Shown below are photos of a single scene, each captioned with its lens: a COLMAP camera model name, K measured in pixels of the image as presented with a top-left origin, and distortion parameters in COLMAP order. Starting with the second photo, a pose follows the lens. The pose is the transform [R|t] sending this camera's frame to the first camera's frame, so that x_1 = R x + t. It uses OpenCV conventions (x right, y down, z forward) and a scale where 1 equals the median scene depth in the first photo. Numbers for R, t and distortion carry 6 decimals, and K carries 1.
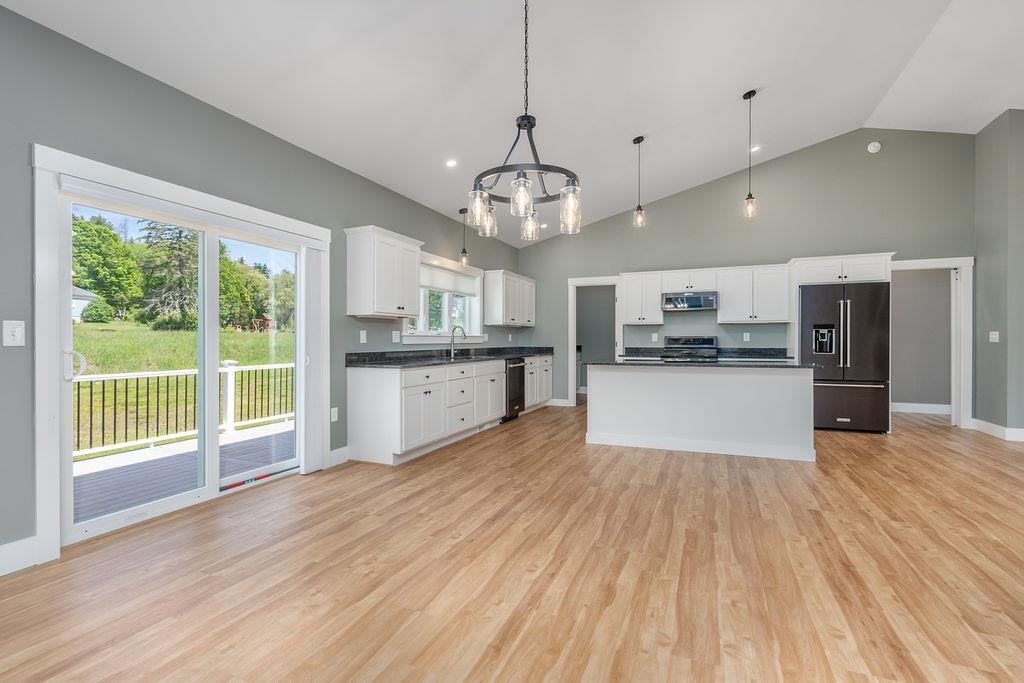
lens RADIAL K [[472.1, 0, 513.4], [0, 472.1, 337.1], [0, 0, 1]] dist [0.001074, 0.000124]
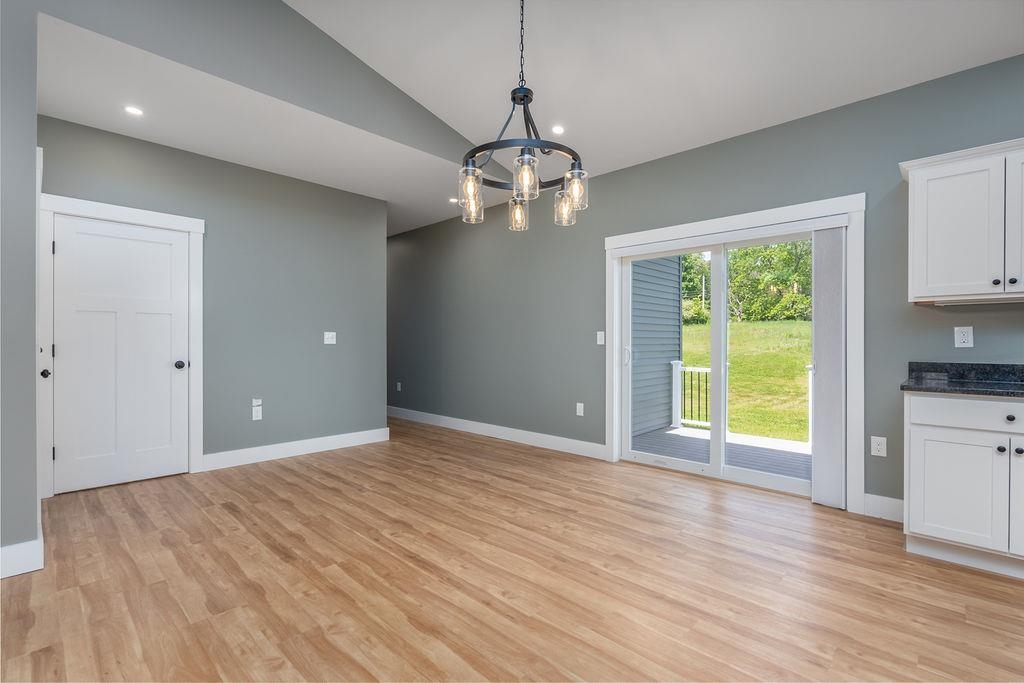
lens RADIAL K [[462.9, 0, 508.8], [0, 462.9, 343.4], [0, 0, 1]] dist [0.000399, 0.000186]
pose [[-0.364632, 0.001981, -0.931150, 0.438435], [0.002910, 0.999995, 0.000988, 0.004597], [0.931147, -0.002349, -0.364636, 0.672664]]
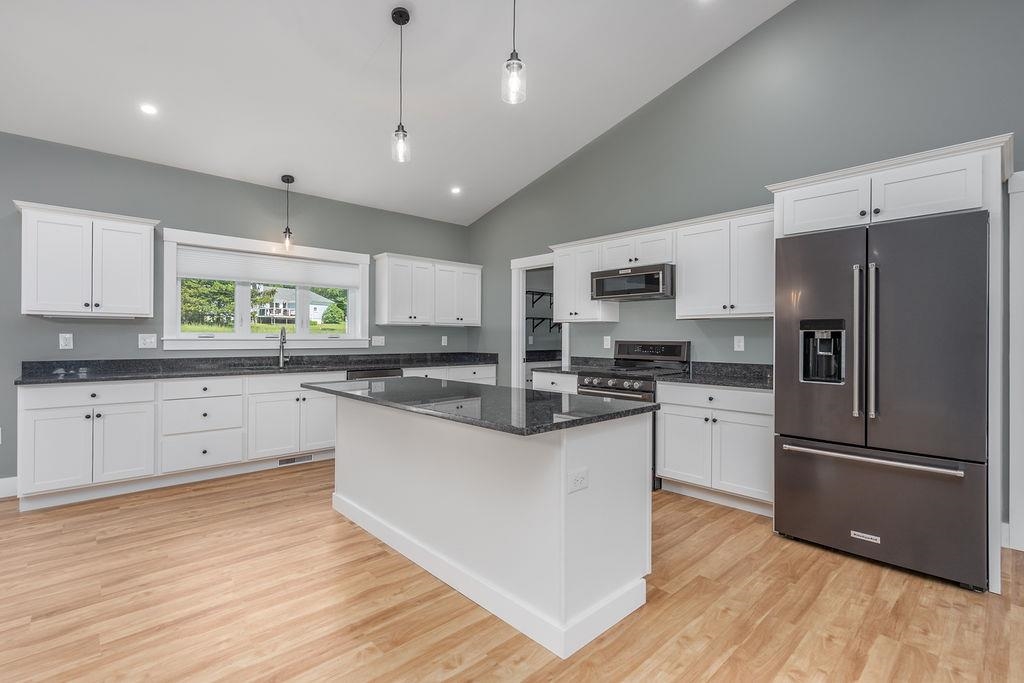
lens RADIAL K [[472.1, 0, 513.4], [0, 472.1, 337.1], [0, 0, 1]] dist [0.001074, 0.000124]
pose [[0.910218, 0.004687, -0.414102, 0.718385], [-0.003153, 0.999985, 0.004386, -0.014090], [0.414116, -0.002687, 0.910220, 0.574420]]
